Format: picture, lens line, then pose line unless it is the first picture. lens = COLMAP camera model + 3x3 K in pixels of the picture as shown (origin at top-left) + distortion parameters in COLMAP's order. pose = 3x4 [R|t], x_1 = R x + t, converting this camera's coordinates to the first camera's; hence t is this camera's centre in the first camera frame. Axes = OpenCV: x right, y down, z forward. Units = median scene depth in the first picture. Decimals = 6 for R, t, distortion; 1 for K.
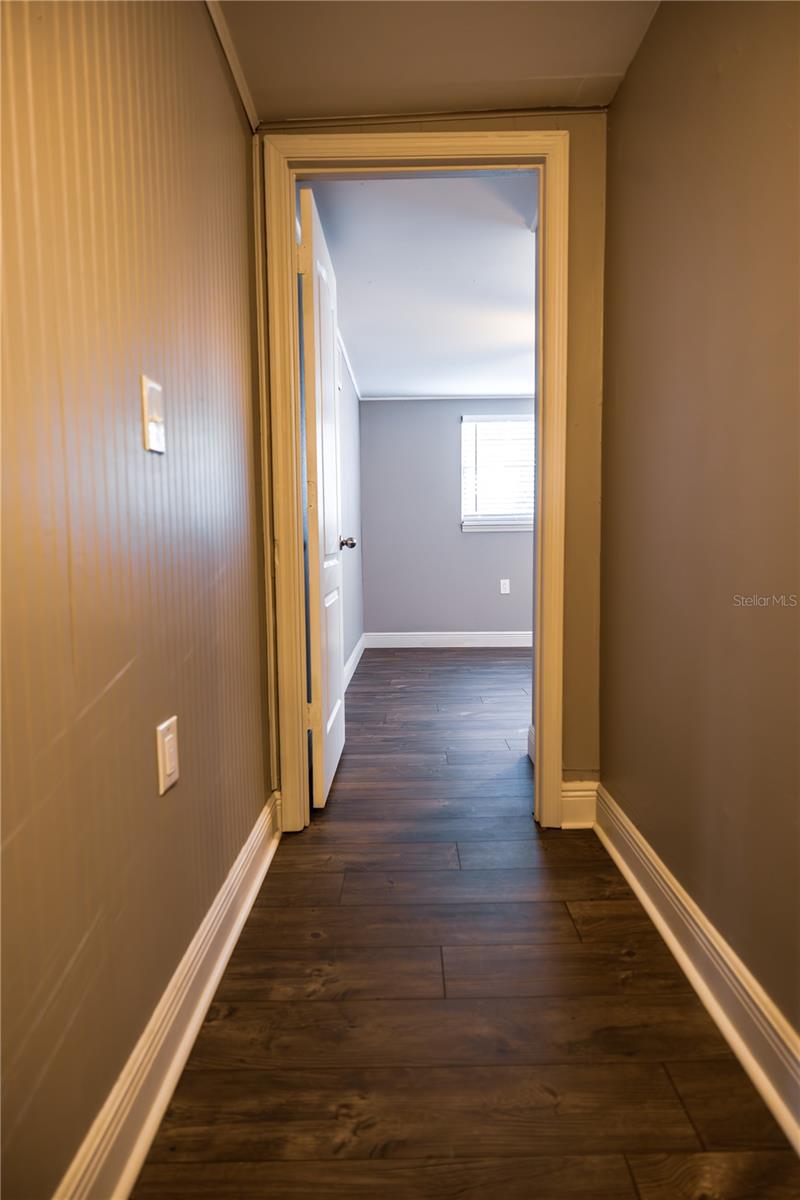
lens RADIAL K [[667.4, 0, 400.0], [0, 667.4, 600.0], [0, 0, 1]] dist [-0.000268, -0.013883]
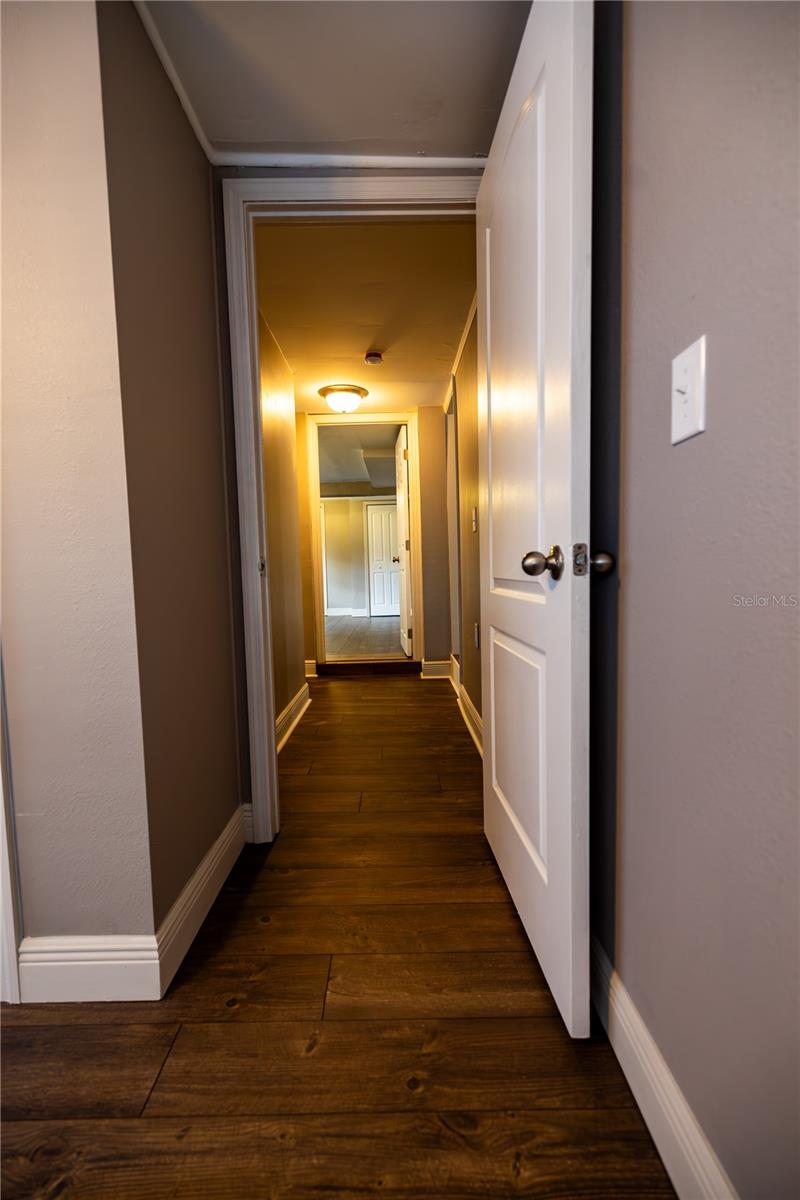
lens RADIAL K [[504.0, 0, 400.0], [0, 504.0, 600.0], [0, 0, 1]] dist [0.000493, -0.000133]
pose [[-0.999467, 0.025149, -0.020825, 0.020496], [0.021712, 0.988234, 0.151403, -0.166585], [0.024387, 0.150870, -0.988253, 1.965480]]
